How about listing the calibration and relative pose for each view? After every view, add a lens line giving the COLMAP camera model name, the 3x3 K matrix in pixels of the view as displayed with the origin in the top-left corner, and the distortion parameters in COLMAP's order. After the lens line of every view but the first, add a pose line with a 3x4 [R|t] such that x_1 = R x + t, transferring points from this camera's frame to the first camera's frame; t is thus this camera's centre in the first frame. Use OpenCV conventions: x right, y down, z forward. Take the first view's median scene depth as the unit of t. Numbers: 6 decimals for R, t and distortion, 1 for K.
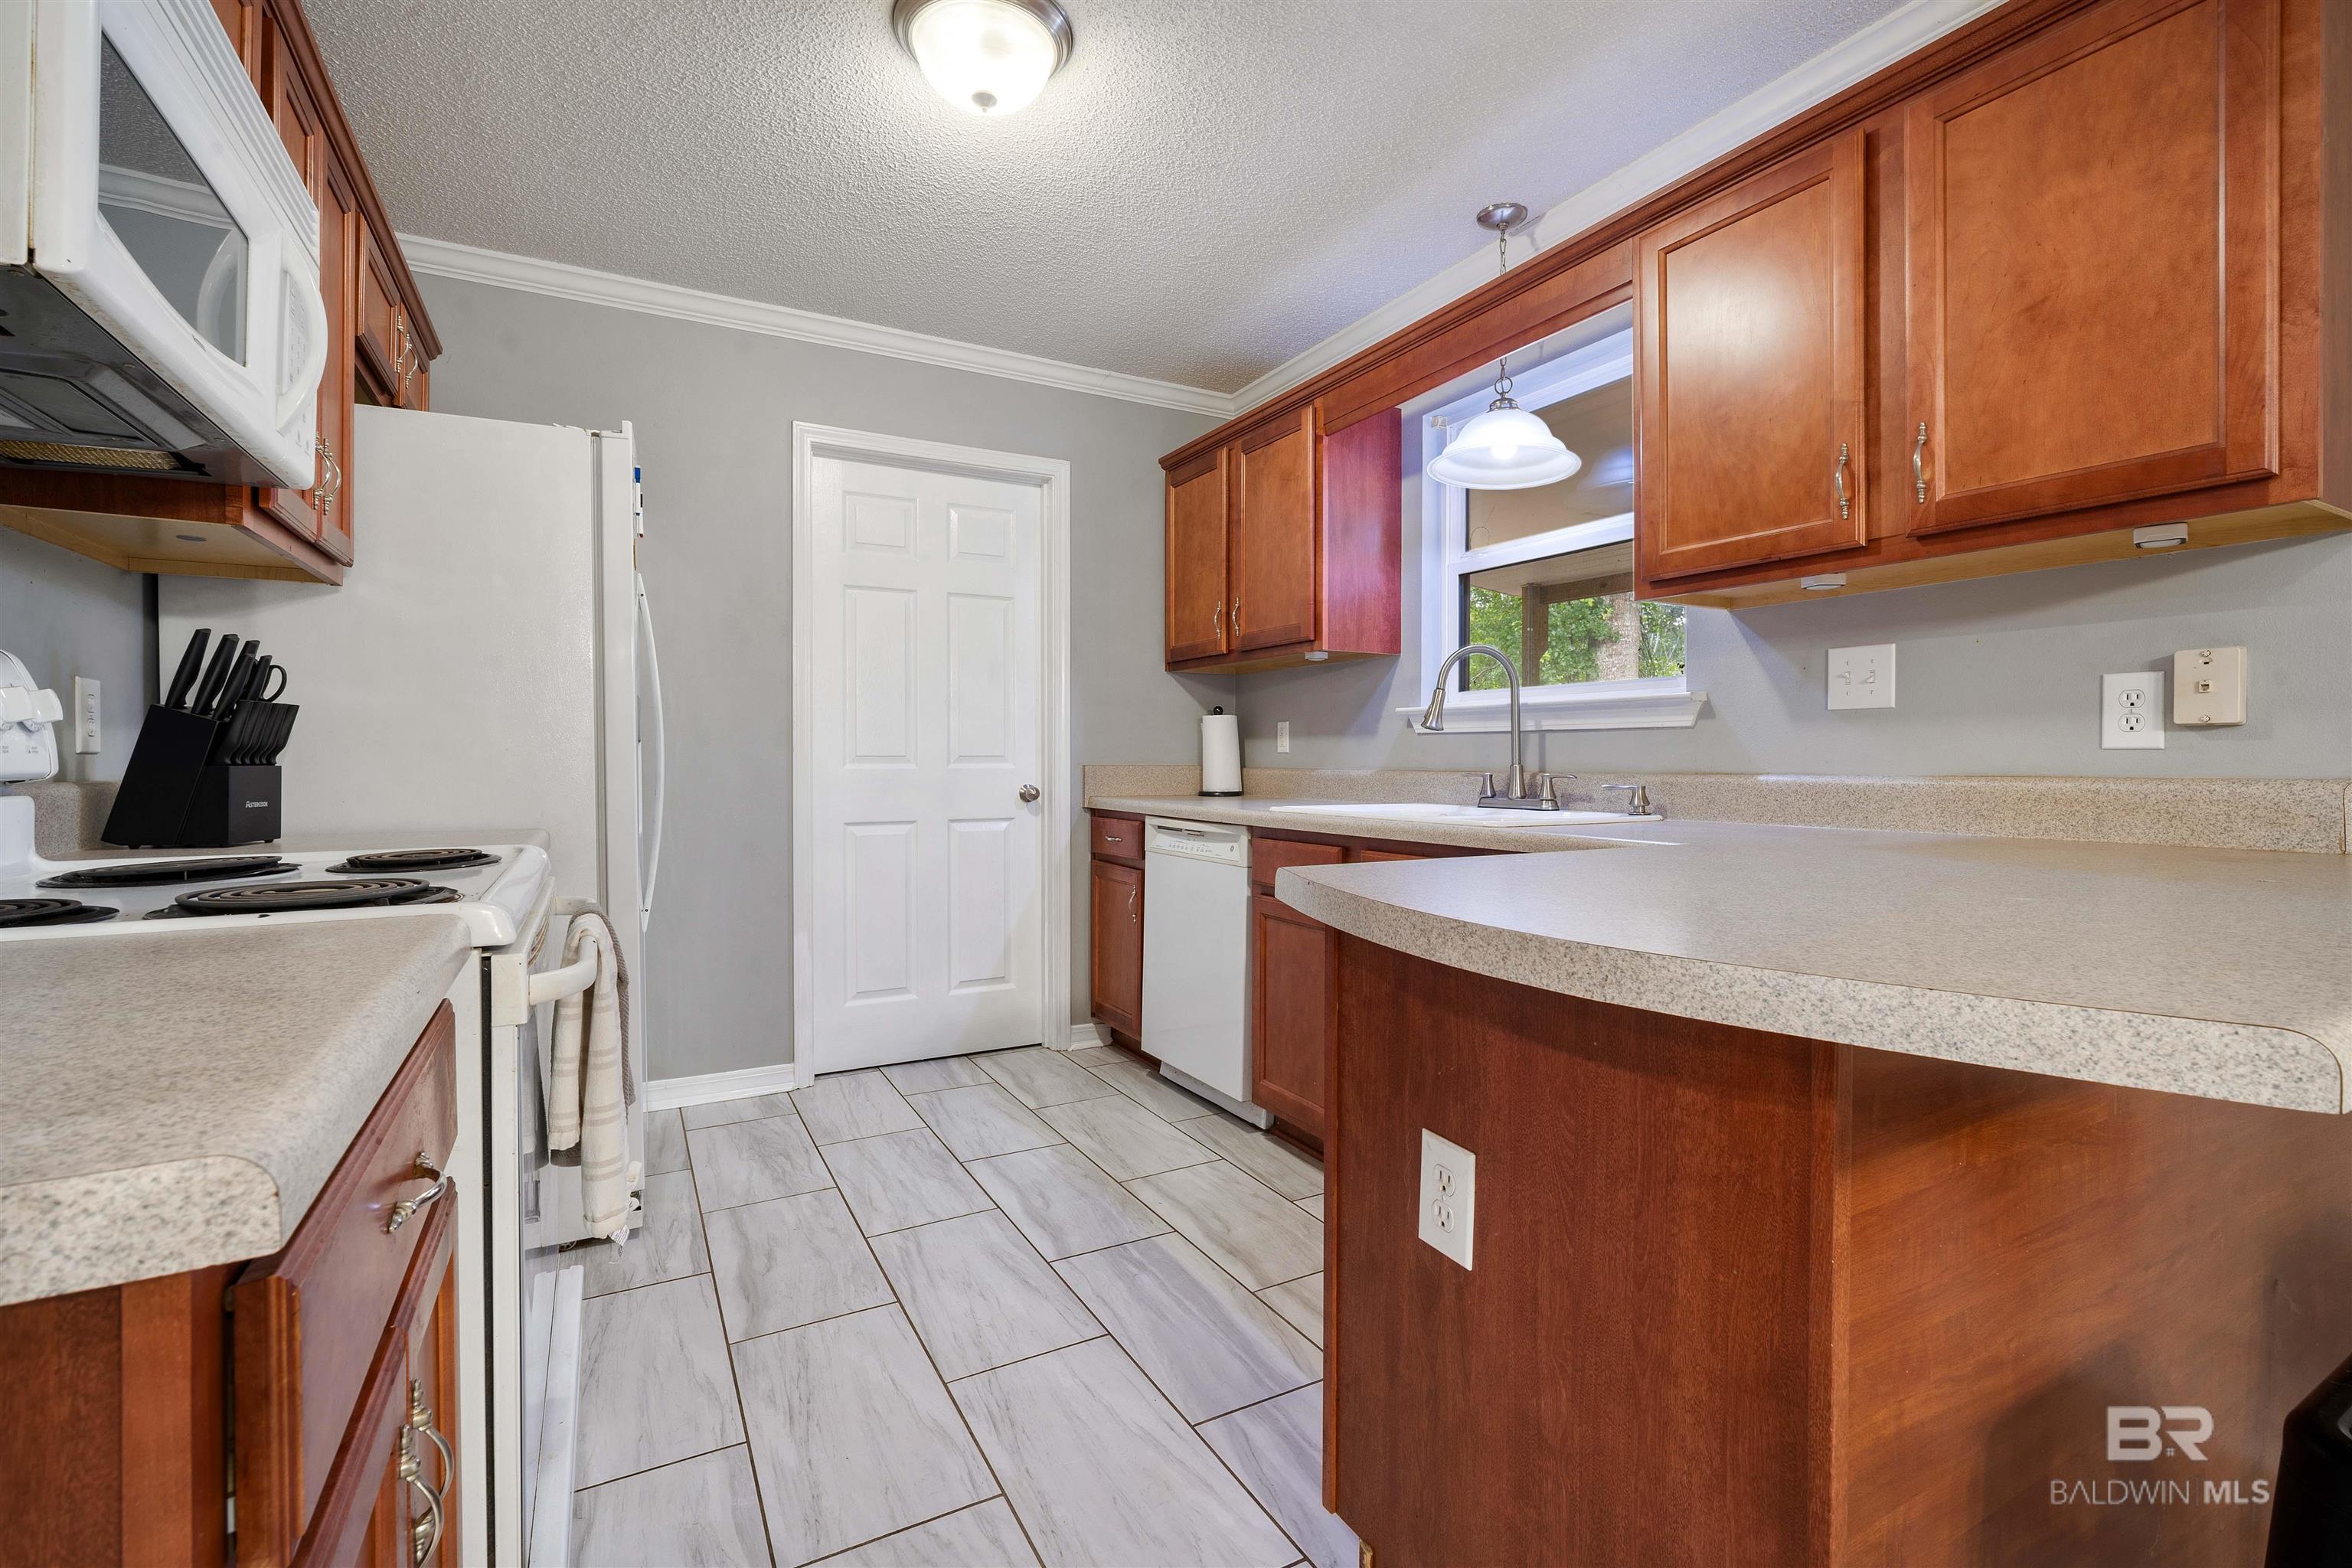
lens RADIAL K [[1046.1, 0, 1232.3], [0, 1046.1, 779.3], [0, 0, 1]] dist [-0.010160, 0.001747]
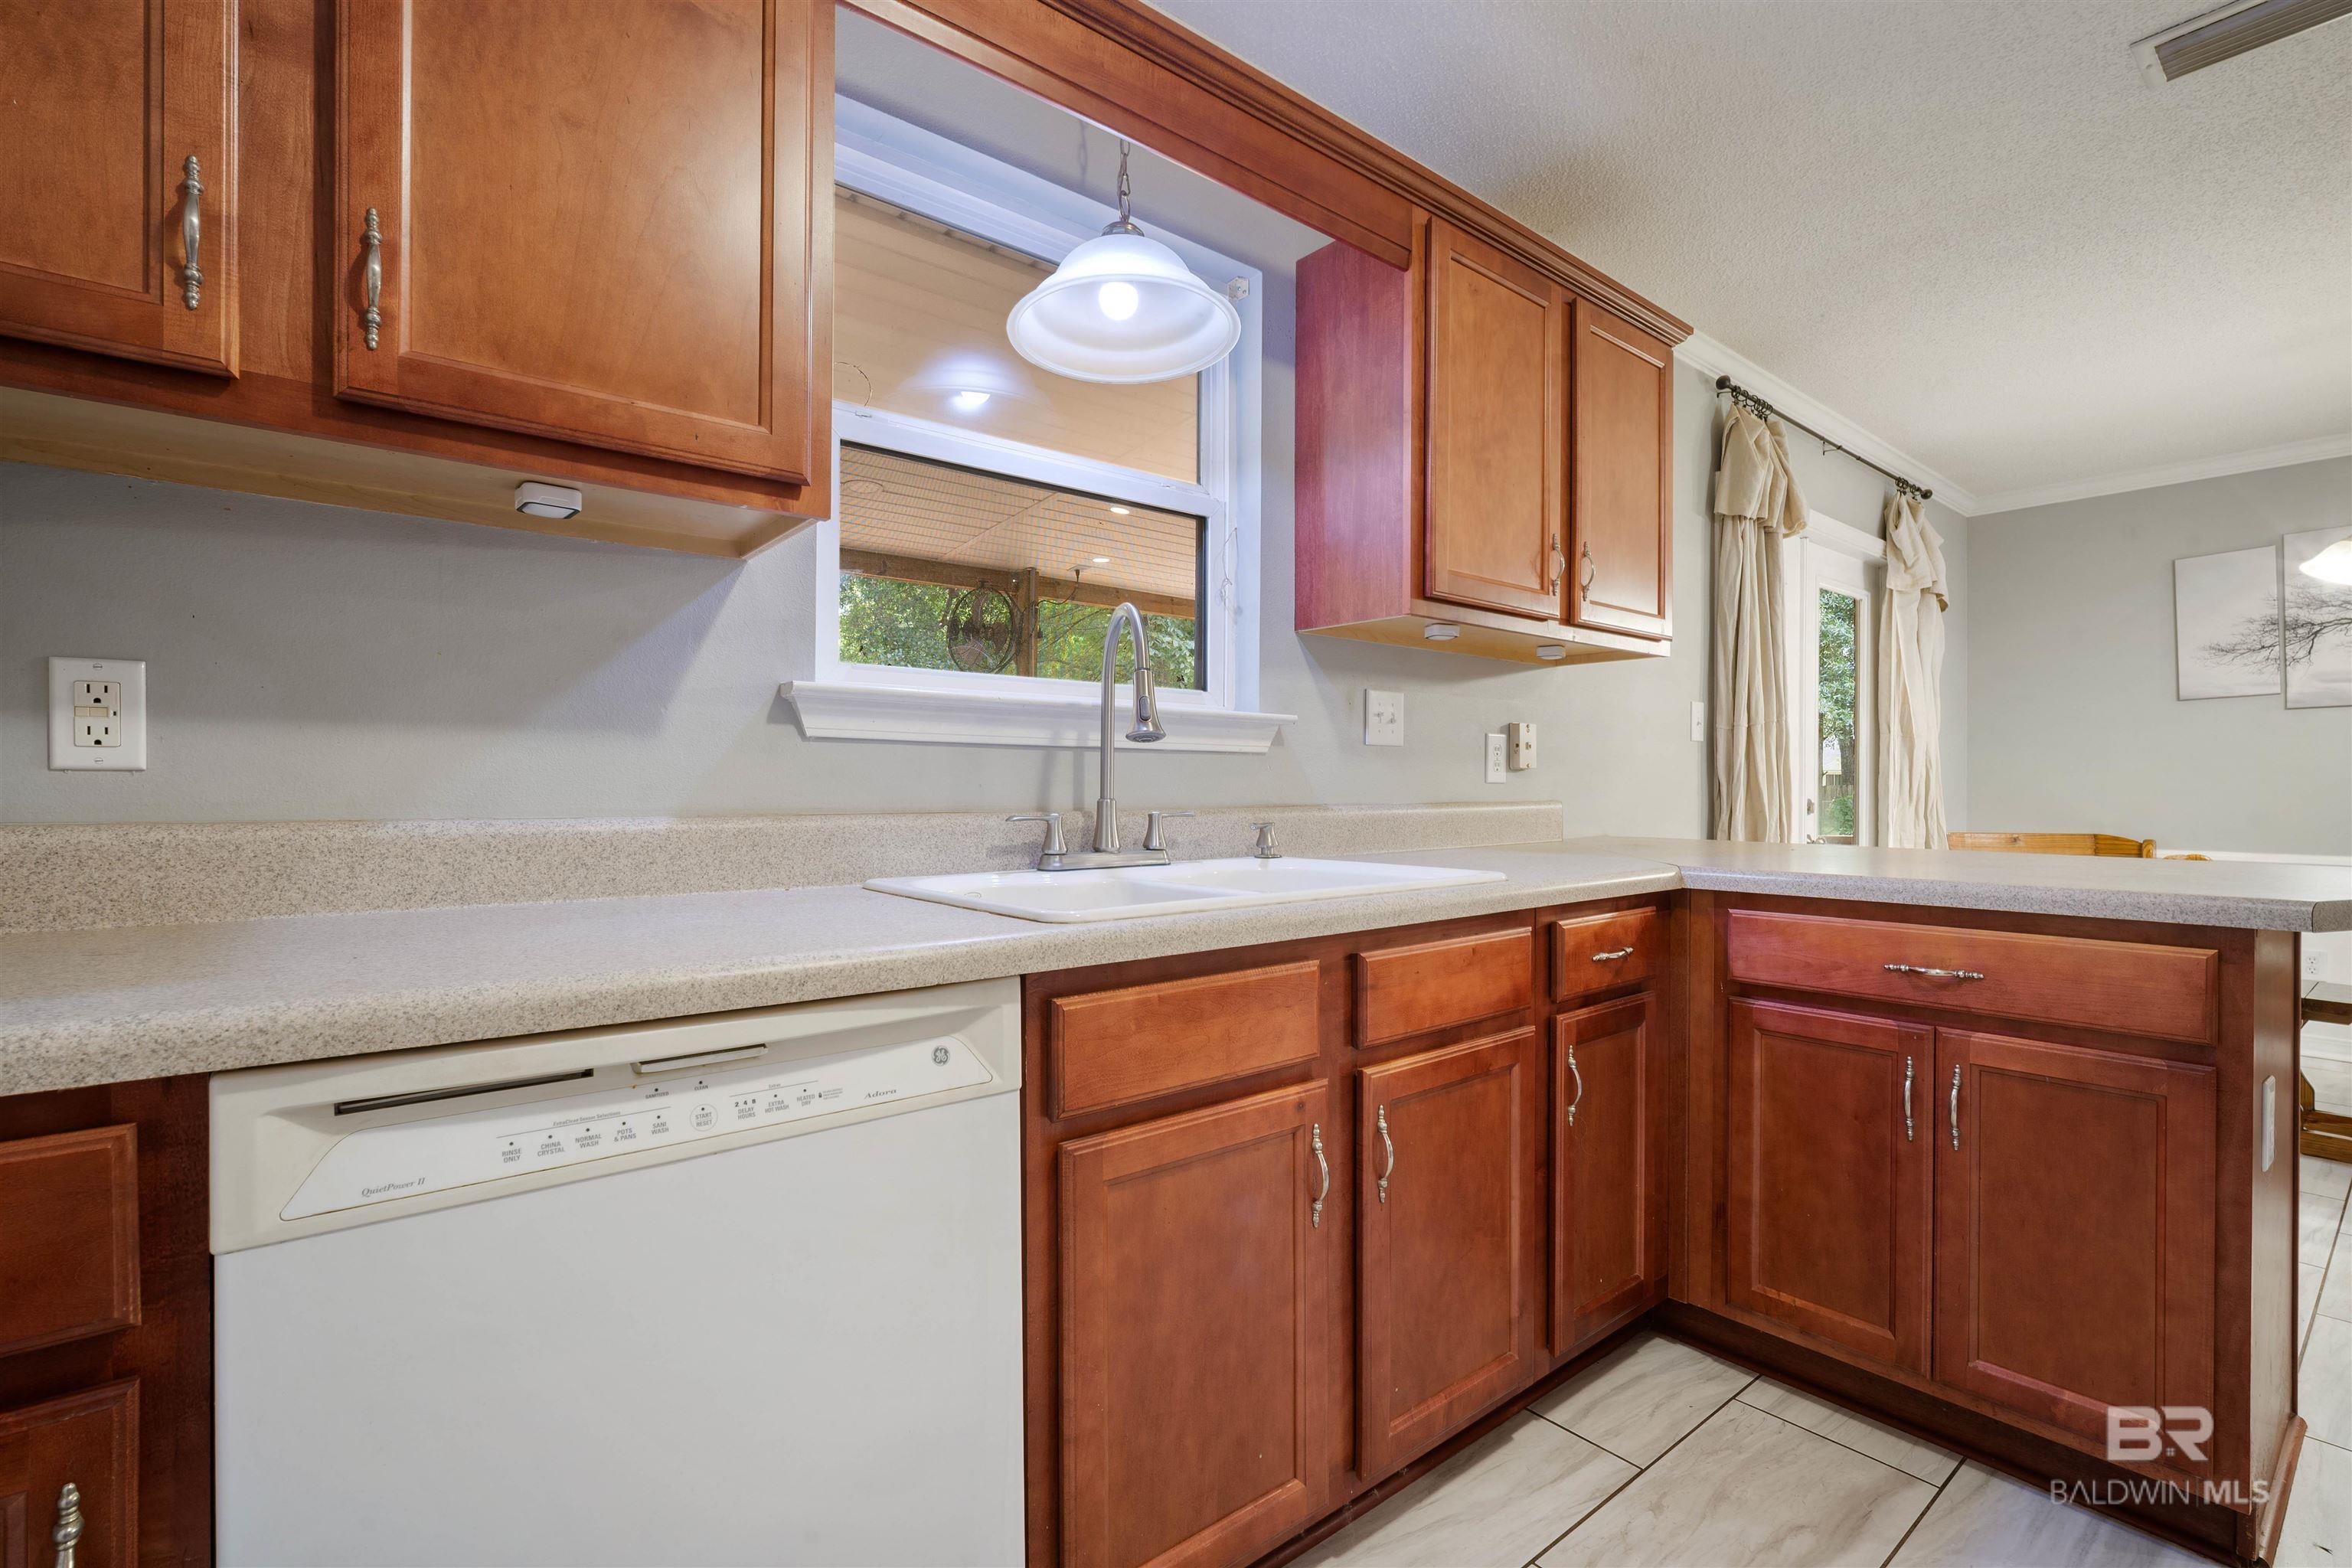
lens RADIAL K [[1046.1, 0, 1194.2], [0, 1046.1, 800.8], [0, 0, 1]] dist [-0.010160, 0.001747]
pose [[-0.132667, -0.004064, 0.991152, -0.299021], [0.027397, 0.999594, 0.007765, -0.014308], [-0.990782, 0.028185, -0.132502, 0.832595]]
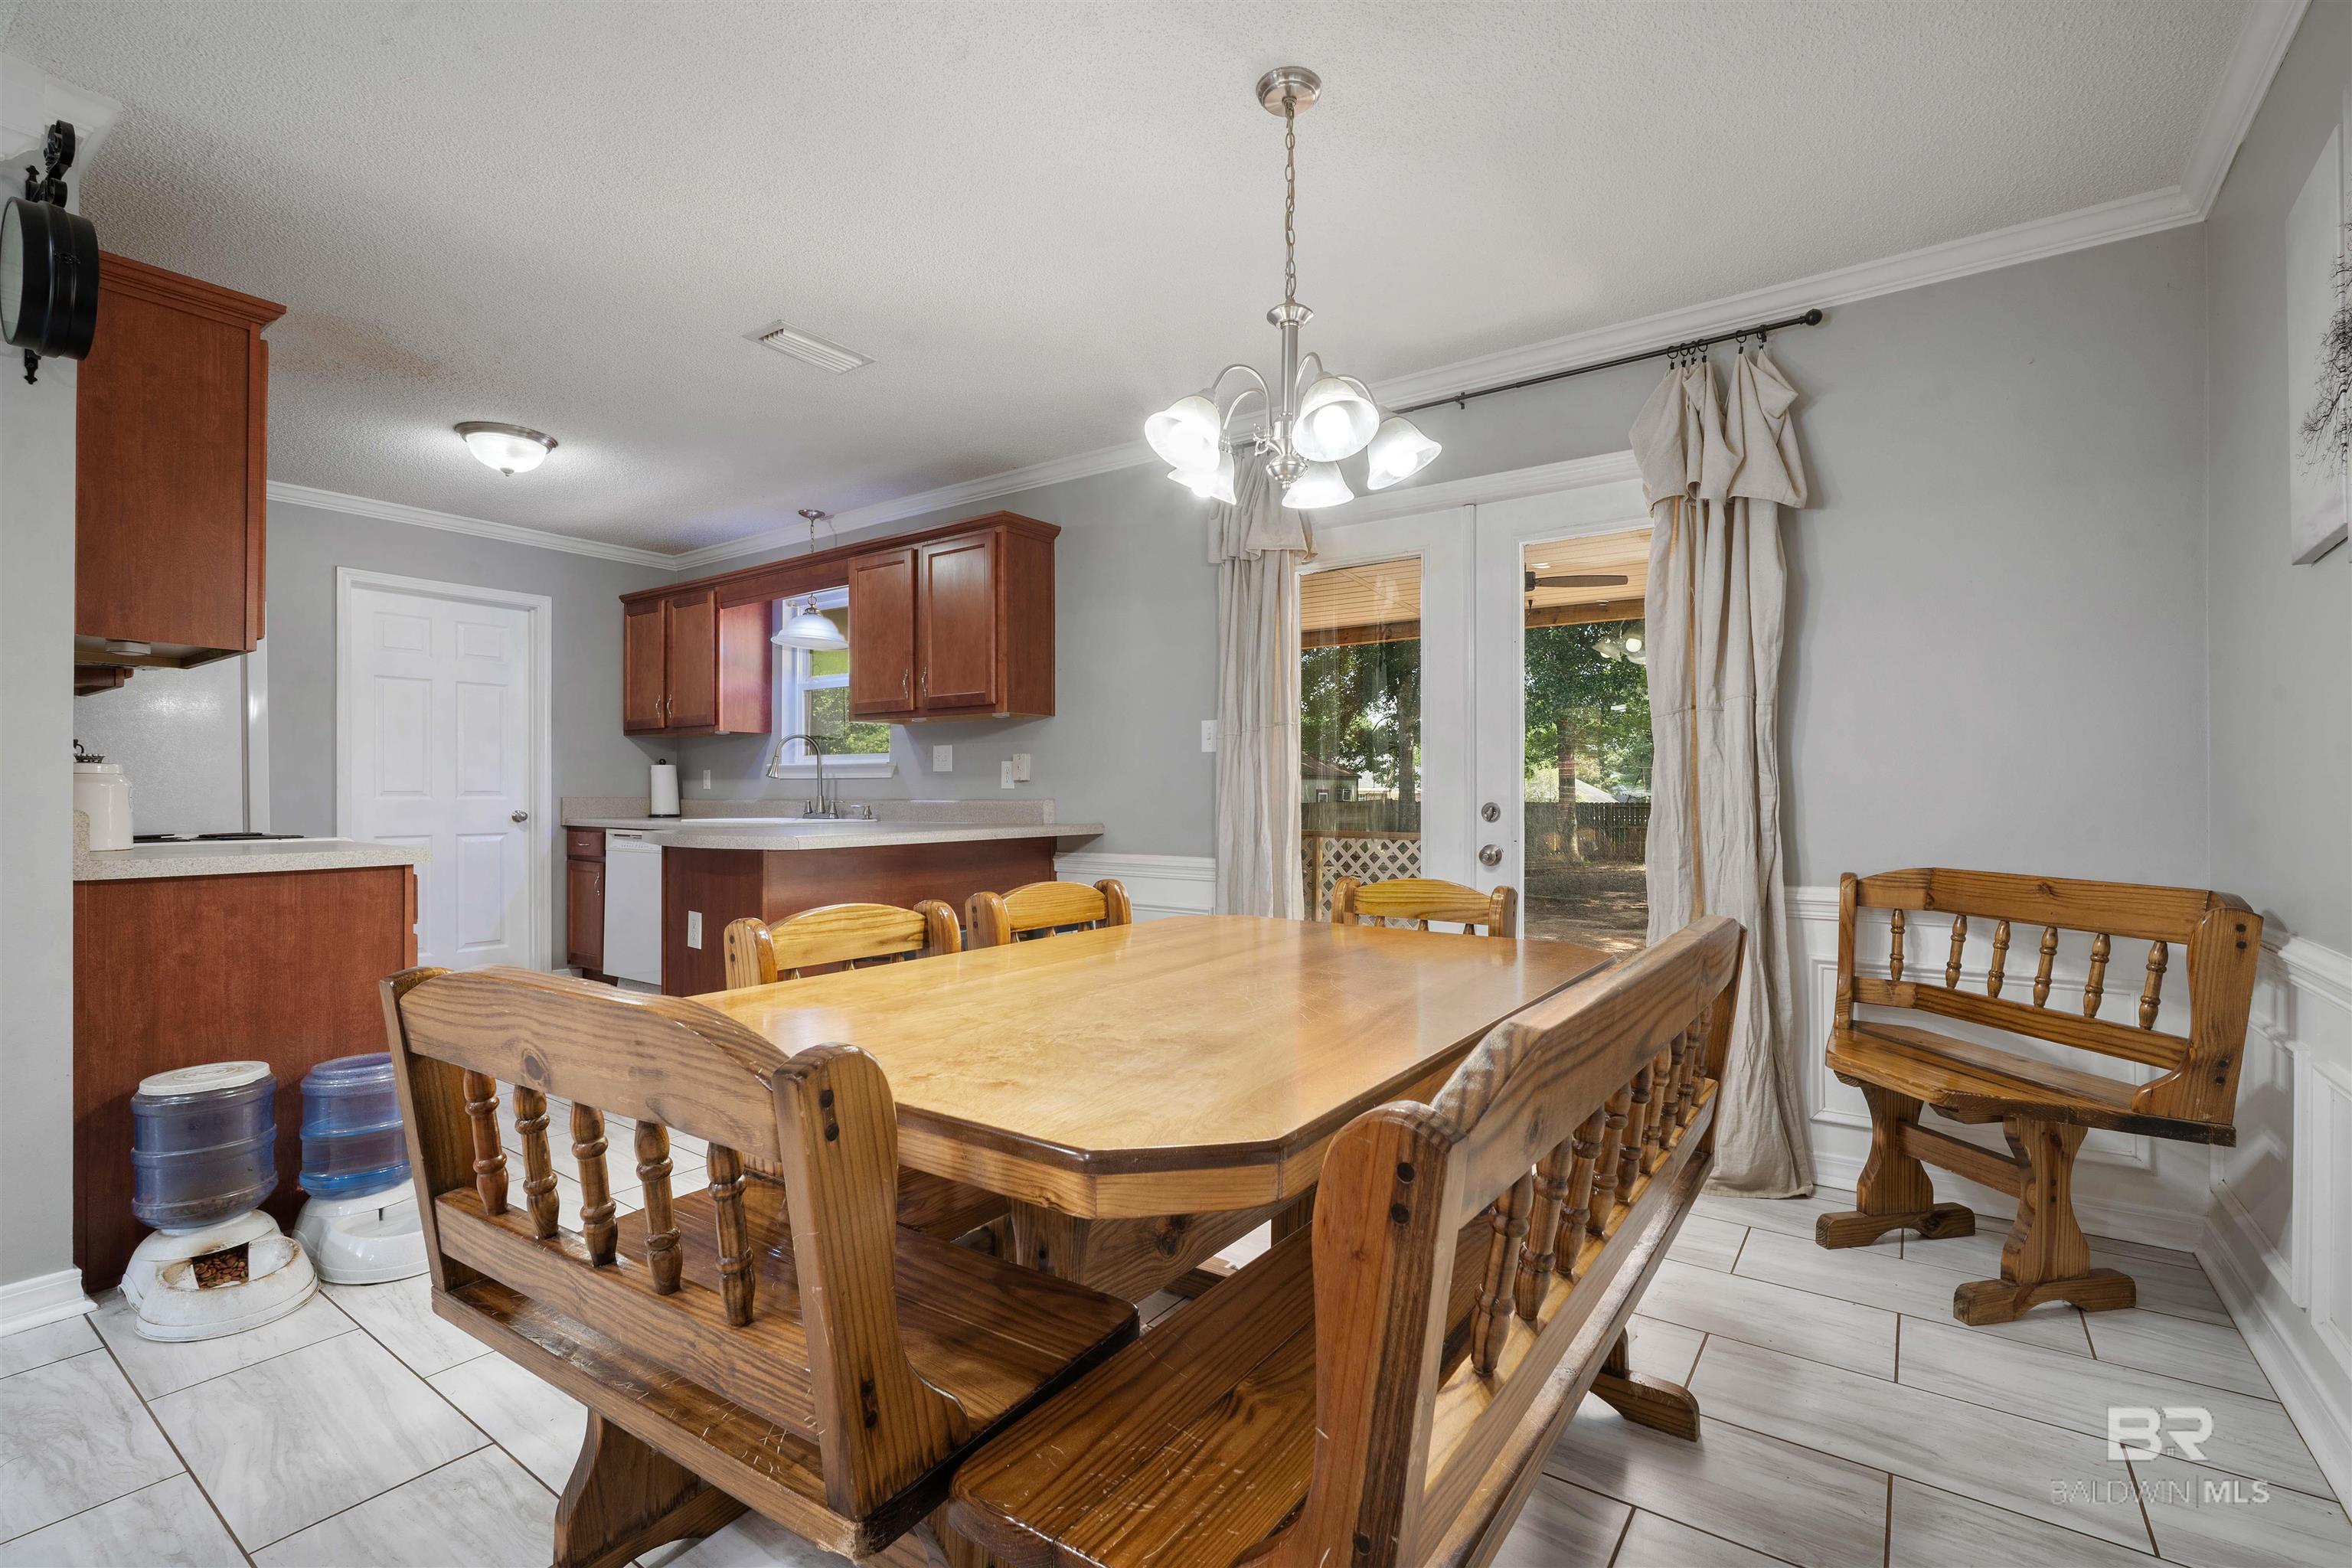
lens RADIAL K [[1046.1, 0, 1193.6], [0, 1046.1, 788.8], [0, 0, 1]] dist [-0.010160, 0.001747]
pose [[0.917776, -0.000452, 0.397097, 0.113128], [0.009221, 0.999754, -0.020172, 0.014714], [-0.396990, 0.022175, 0.917555, -0.861328]]
